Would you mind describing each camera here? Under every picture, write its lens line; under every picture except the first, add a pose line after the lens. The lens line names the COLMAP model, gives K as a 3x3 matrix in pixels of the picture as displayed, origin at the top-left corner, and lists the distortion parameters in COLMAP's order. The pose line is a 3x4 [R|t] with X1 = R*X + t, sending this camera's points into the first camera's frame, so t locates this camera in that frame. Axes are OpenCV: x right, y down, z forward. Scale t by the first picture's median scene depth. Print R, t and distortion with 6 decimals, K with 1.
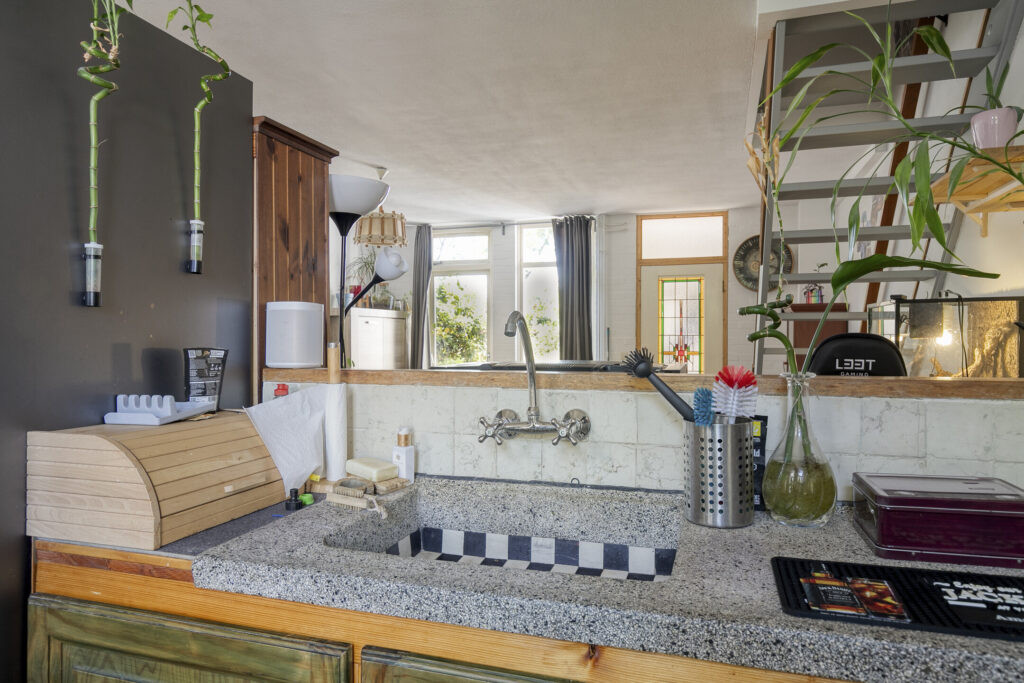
lens RADIAL K [[640.8, 0, 512.7], [0, 640.8, 339.5], [0, 0, 1]] dist [-0.003285, -0.000513]
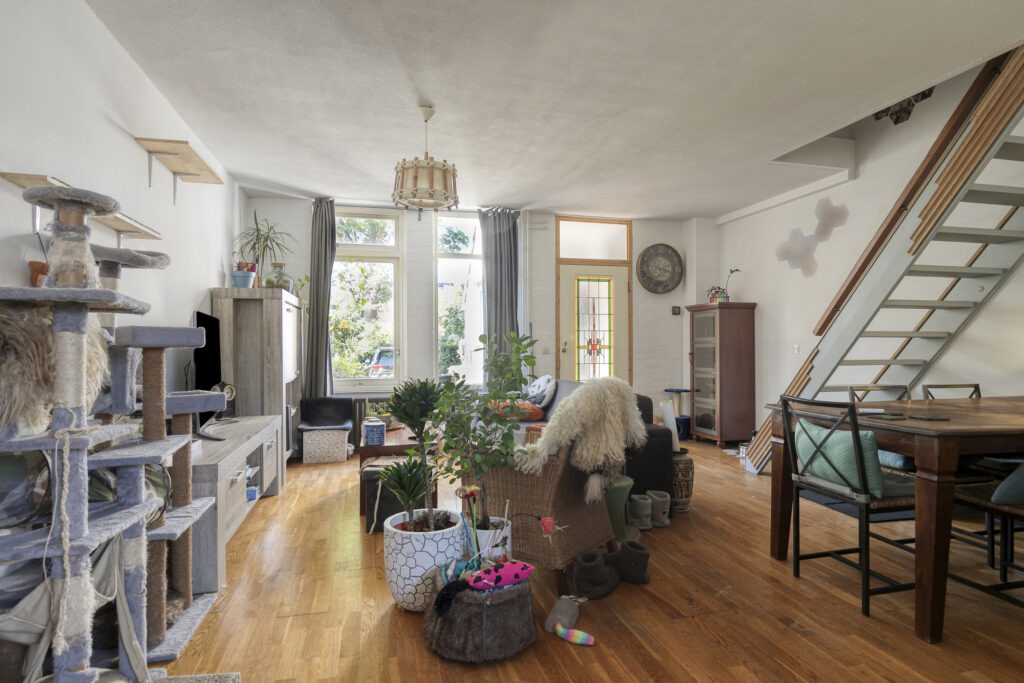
lens RADIAL K [[564.3, 0, 514.8], [0, 564.3, 345.7], [0, 0, 1]] dist [-0.004185, -0.000464]
pose [[0.847640, -0.004927, 0.530549, -0.351046], [0.006303, 0.999980, -0.000782, 0.018324], [-0.530534, 0.004007, 0.847654, 0.258674]]
